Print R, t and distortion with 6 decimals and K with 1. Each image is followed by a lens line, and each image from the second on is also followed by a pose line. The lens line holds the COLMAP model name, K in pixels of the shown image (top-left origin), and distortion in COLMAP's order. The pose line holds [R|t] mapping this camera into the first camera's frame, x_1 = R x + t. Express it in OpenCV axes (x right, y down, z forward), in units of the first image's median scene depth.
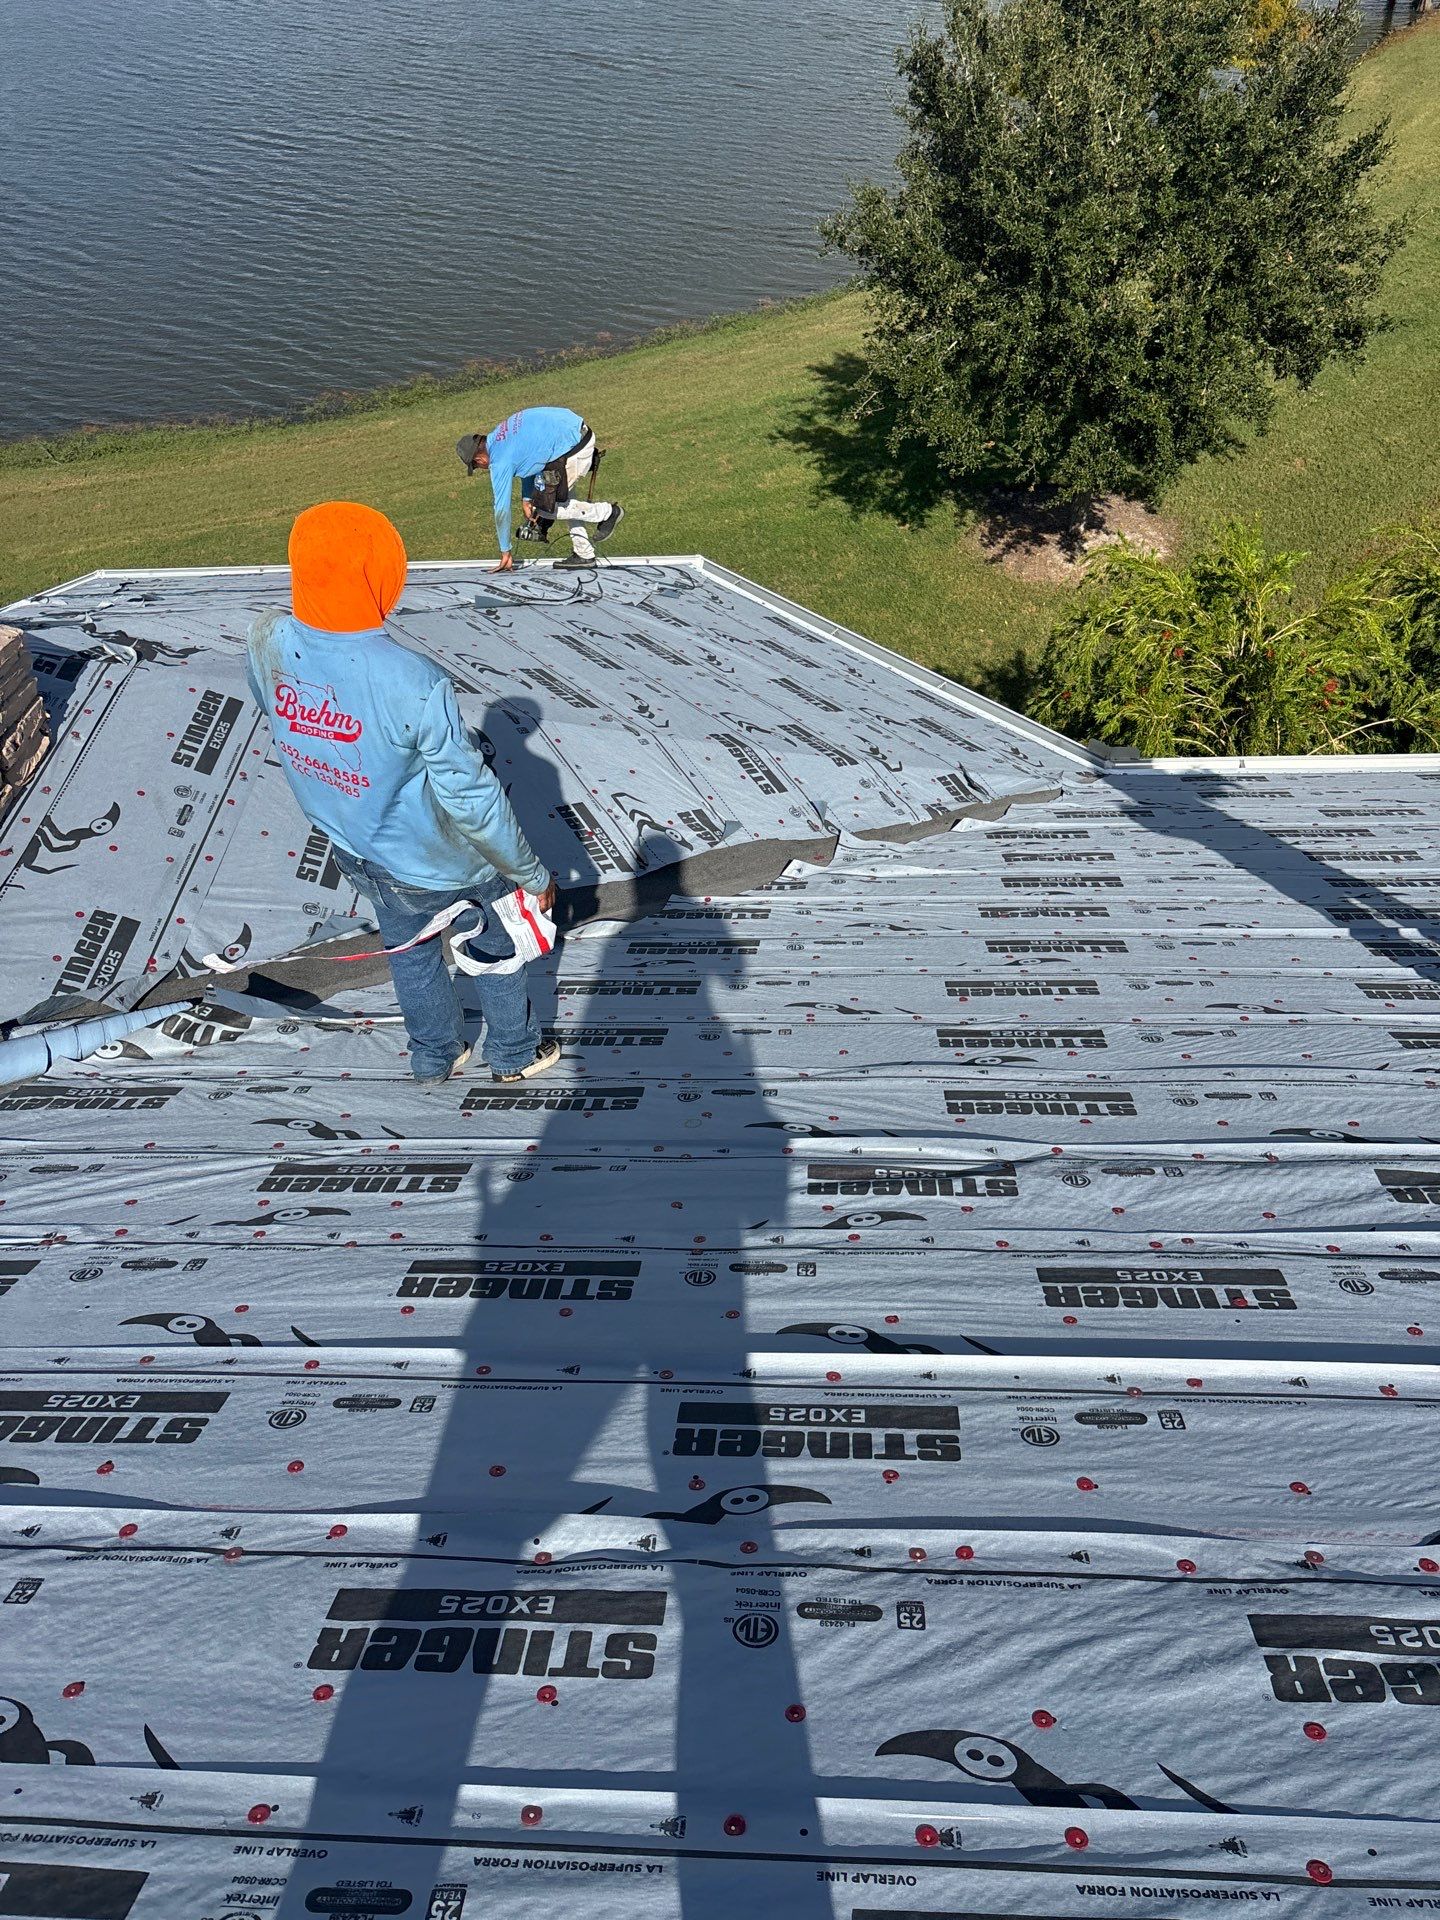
lens RADIAL K [[1480.1, 0, 720.0], [0, 1480.1, 960.0], [0, 0, 1]] dist [0.140184, -0.068254]
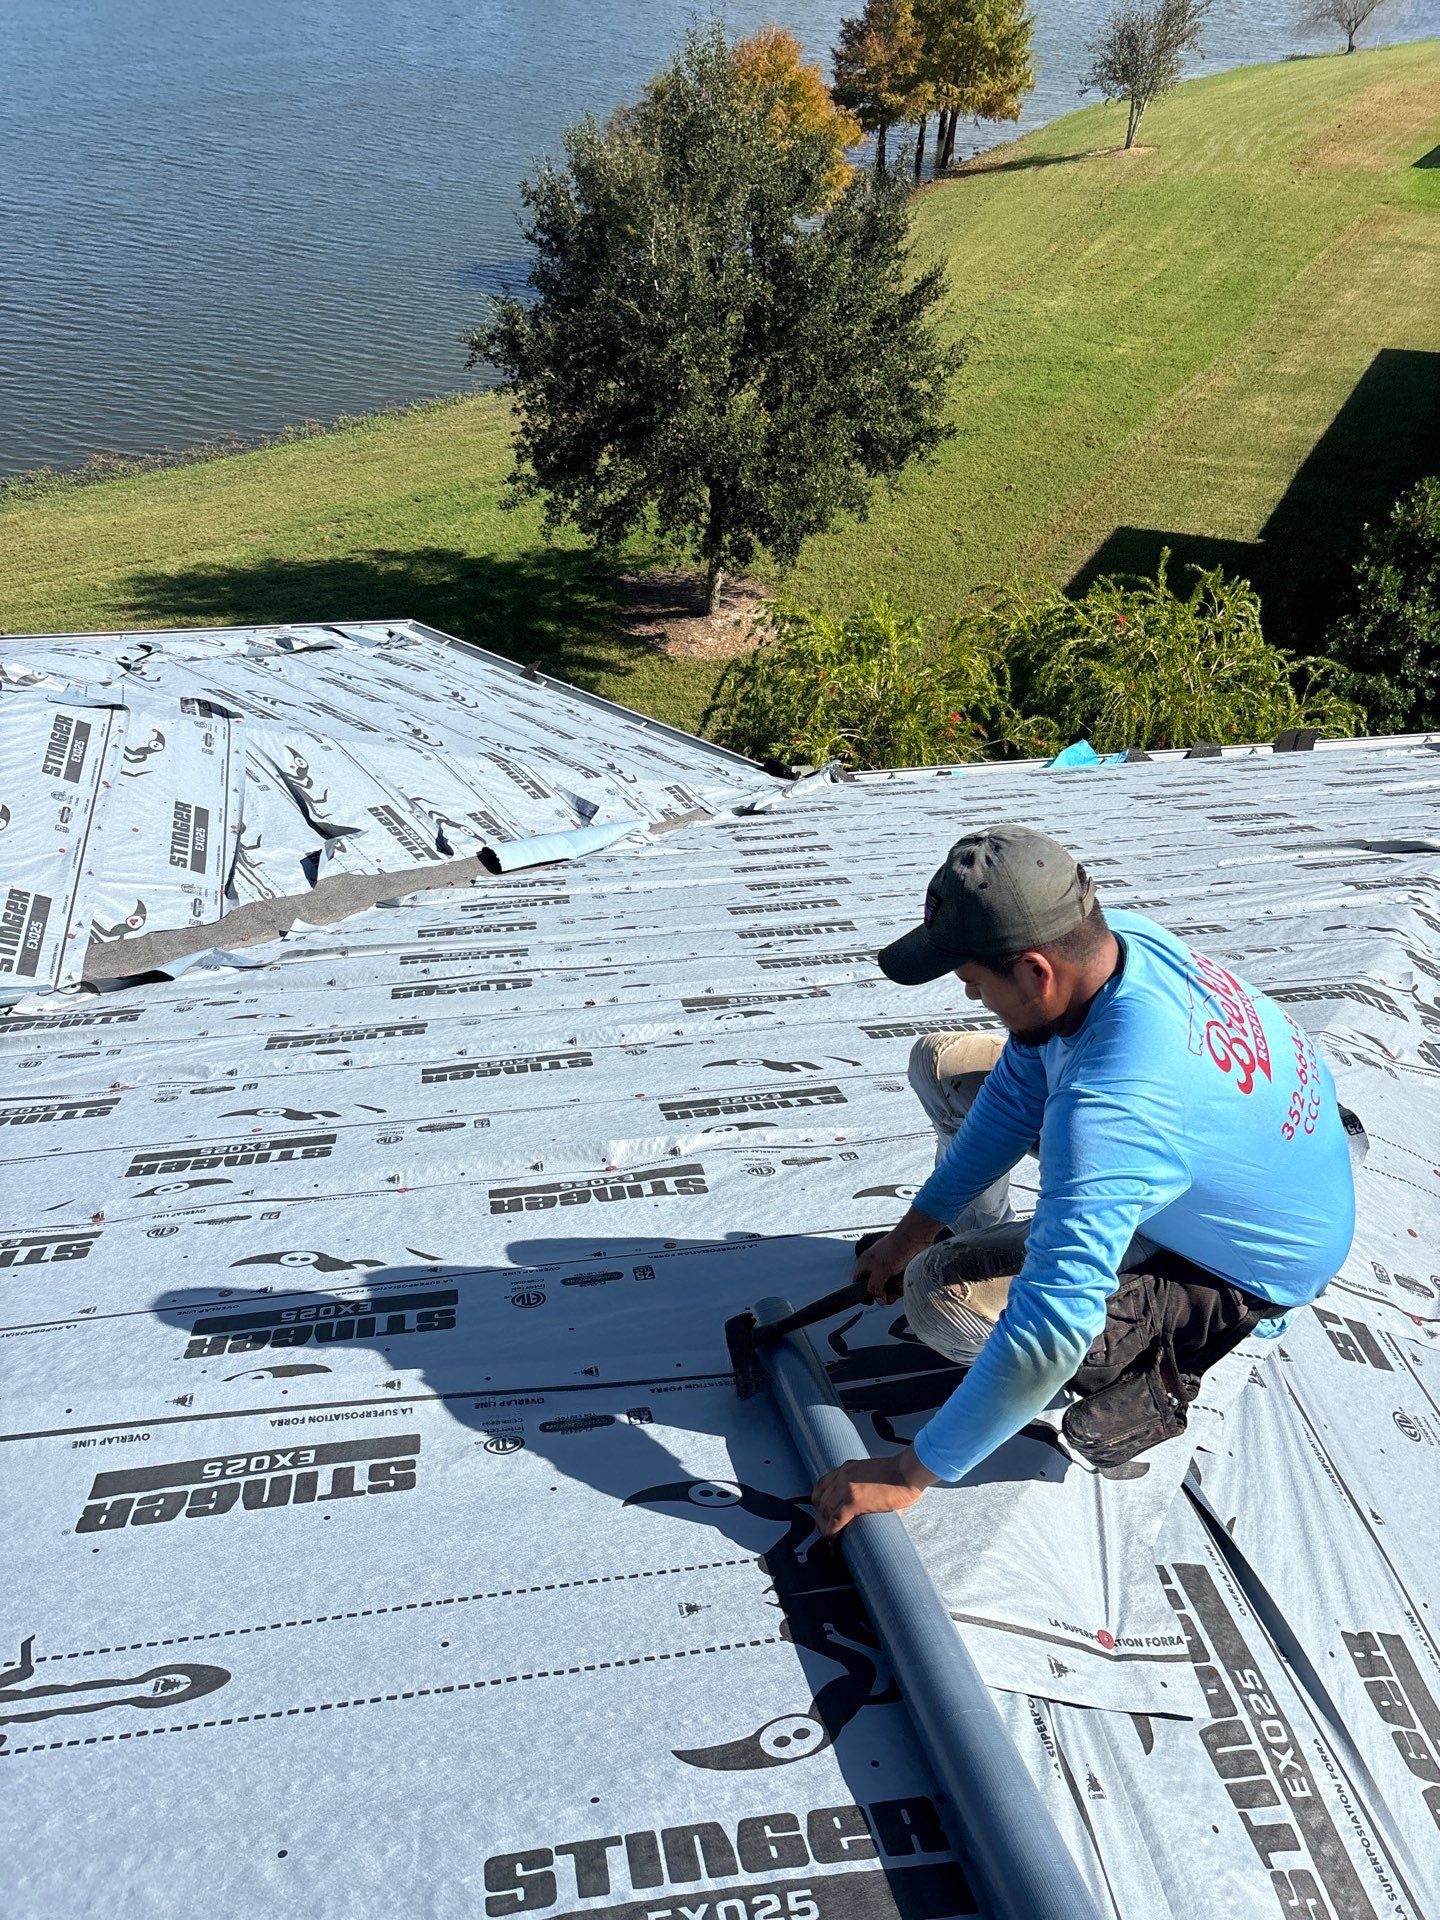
lens RADIAL K [[1480.1, 0, 720.0], [0, 1480.1, 960.0], [0, 0, 1]] dist [0.140184, -0.068254]
pose [[0.970073, -0.082731, 0.228283, -0.103335], [0.096403, 0.994117, -0.049384, 0.085438], [-0.222855, 0.069913, 0.972341, -0.164400]]
